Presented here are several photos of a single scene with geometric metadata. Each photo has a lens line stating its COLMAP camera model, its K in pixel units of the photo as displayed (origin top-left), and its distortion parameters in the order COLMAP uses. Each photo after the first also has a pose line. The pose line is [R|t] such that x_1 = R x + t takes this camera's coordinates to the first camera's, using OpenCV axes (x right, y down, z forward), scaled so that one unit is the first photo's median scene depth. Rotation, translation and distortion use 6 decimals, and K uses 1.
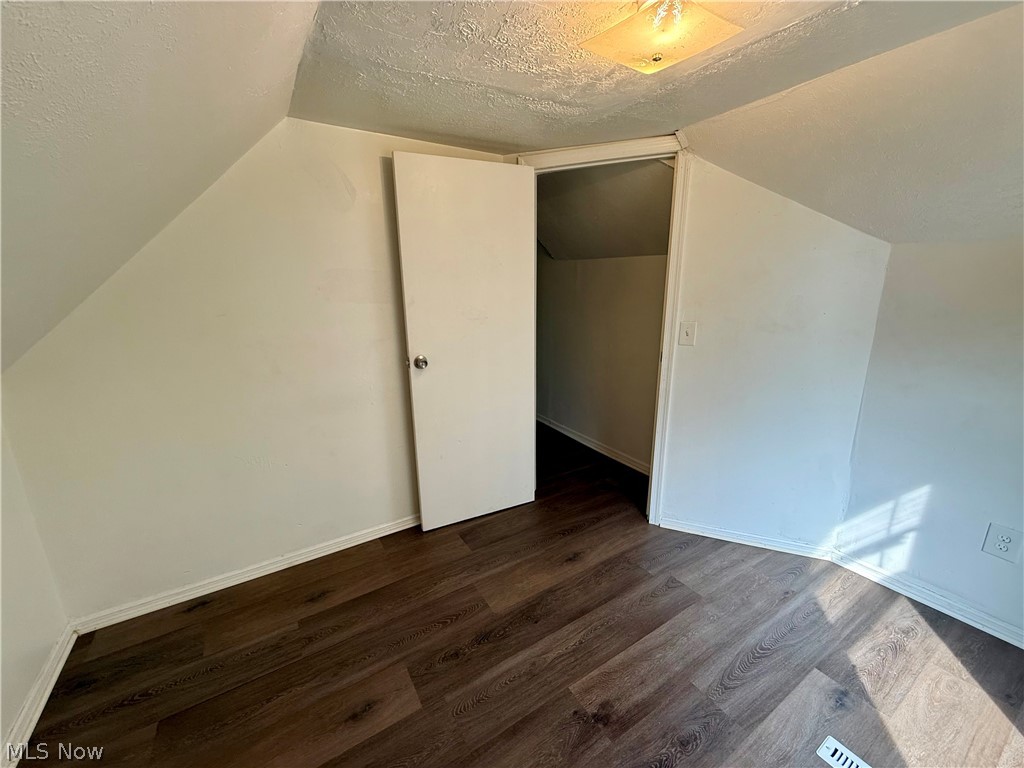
lens RADIAL K [[408.4, 0, 508.1], [0, 408.4, 385.0], [0, 0, 1]] dist [0.000470, 0.000354]
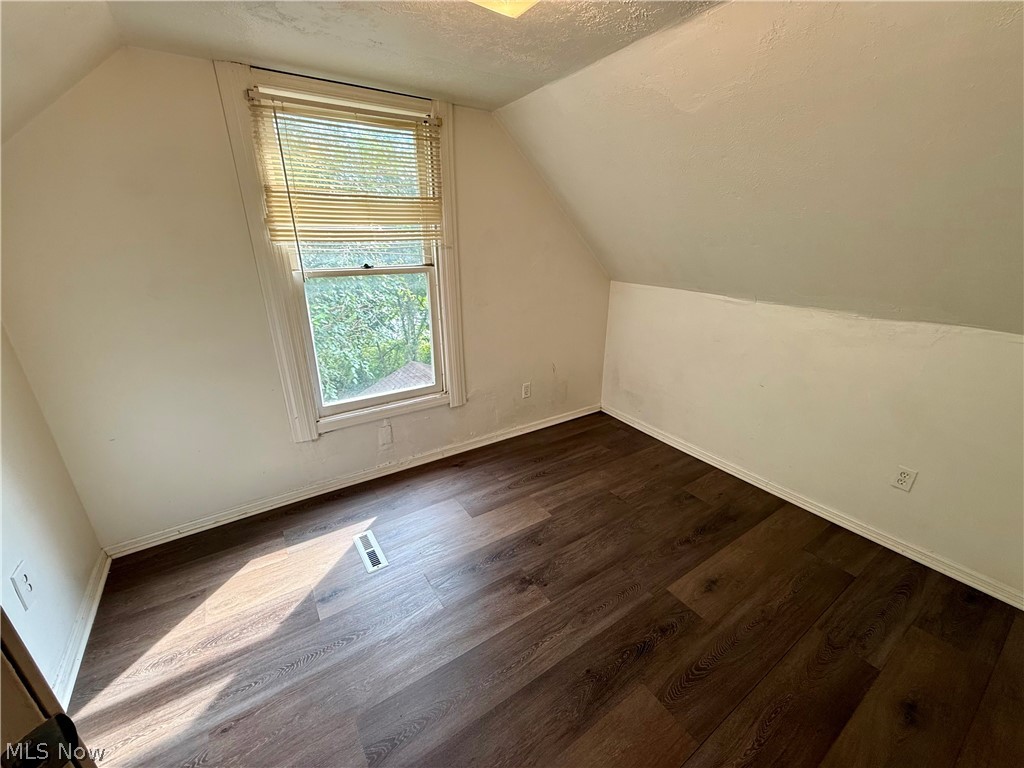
lens RADIAL K [[408.4, 0, 508.1], [0, 408.4, 385.0], [0, 0, 1]] dist [0.000470, 0.000354]
pose [[-0.999460, 0.024032, -0.022389, 0.264048], [0.006665, 0.815872, 0.578193, -0.413947], [0.032162, 0.577732, -0.815592, 1.497847]]
